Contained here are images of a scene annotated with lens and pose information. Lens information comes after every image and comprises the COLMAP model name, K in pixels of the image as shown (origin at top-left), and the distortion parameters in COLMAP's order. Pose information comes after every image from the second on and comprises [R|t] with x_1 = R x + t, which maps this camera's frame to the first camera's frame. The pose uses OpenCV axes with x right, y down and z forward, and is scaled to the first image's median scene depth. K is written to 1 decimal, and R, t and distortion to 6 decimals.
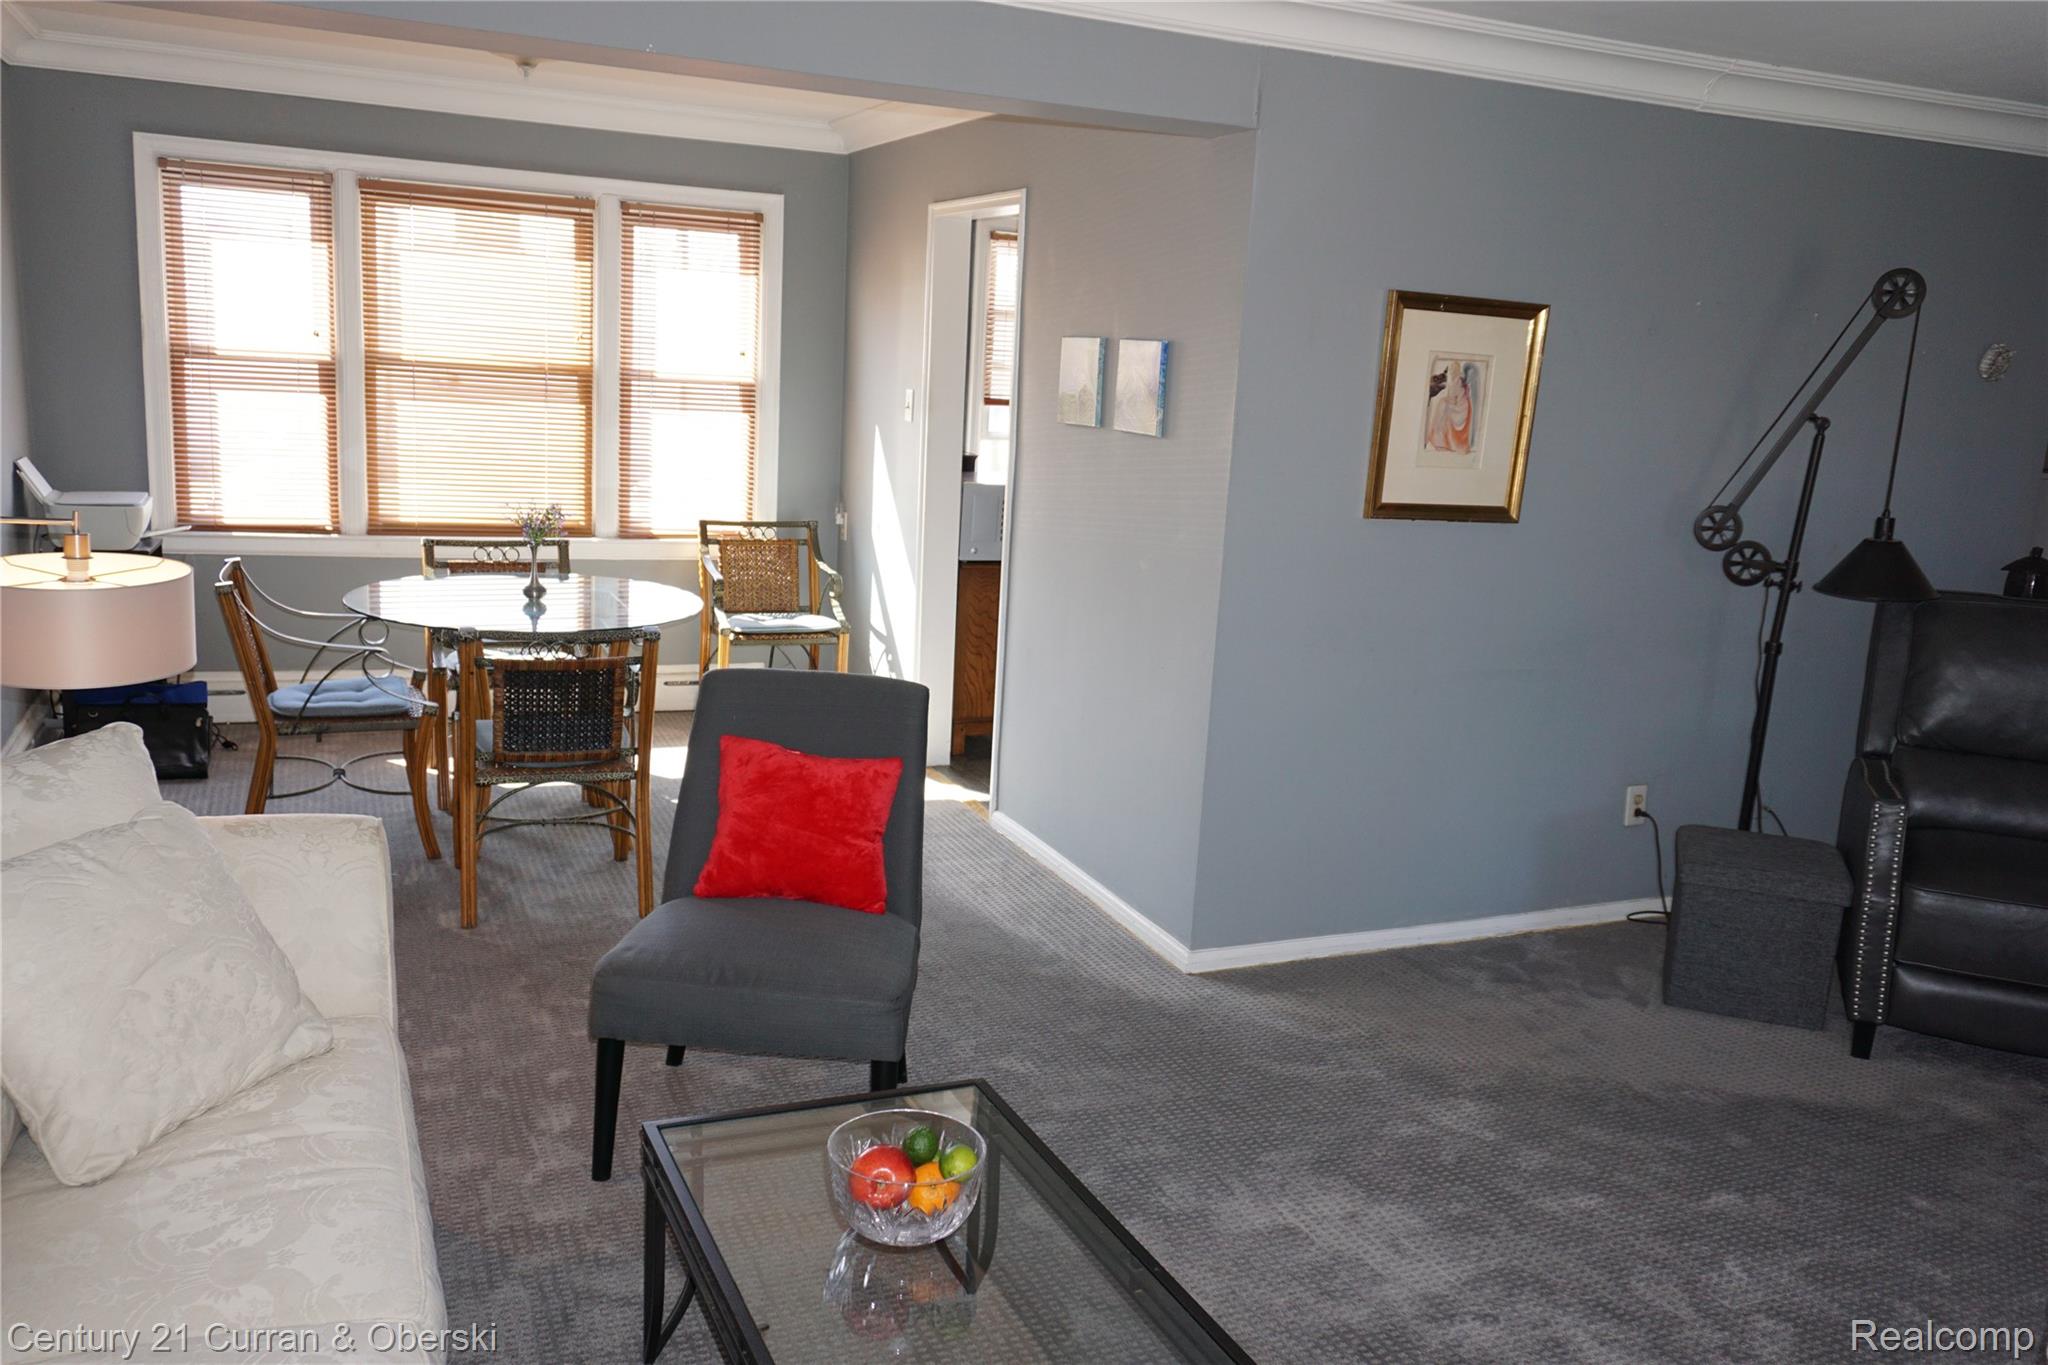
lens RADIAL K [[1675.2, 0, 1024.0], [0, 1675.2, 682.5], [0, 0, 1]] dist [0.001336, 0.005076]
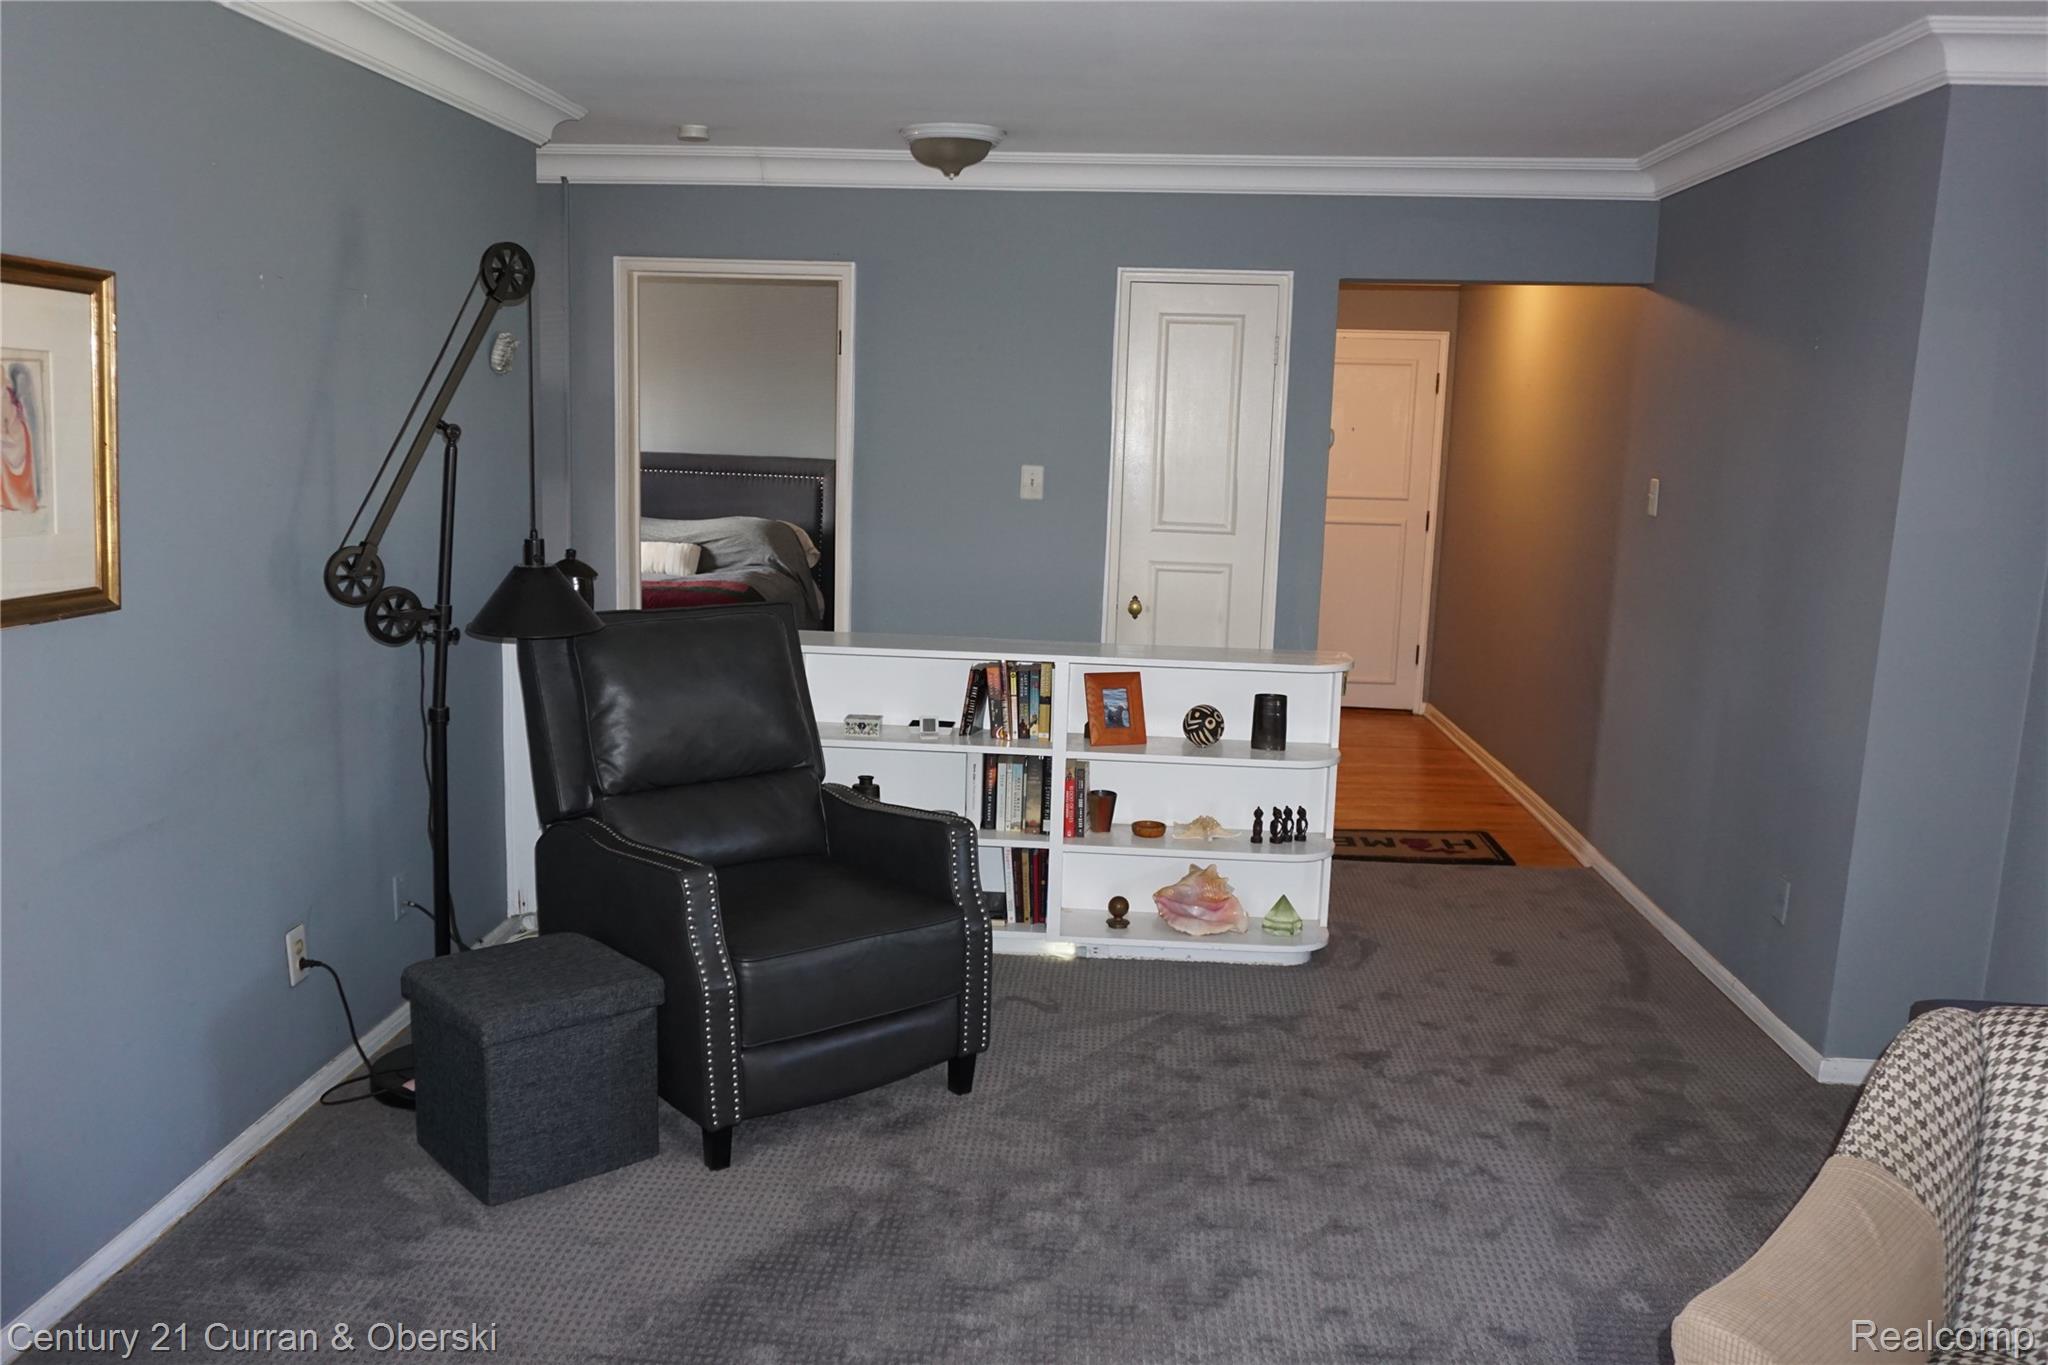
lens RADIAL K [[1614.5, 0, 1023.8], [0, 1614.5, 694.4], [0, 0, 1]] dist [-0.032158, 0.016048]
pose [[0.461143, -0.190088, 0.866726, -0.088386], [0.167939, 0.977827, 0.125103, -0.081650], [-0.871288, 0.087867, 0.482842, 0.398763]]
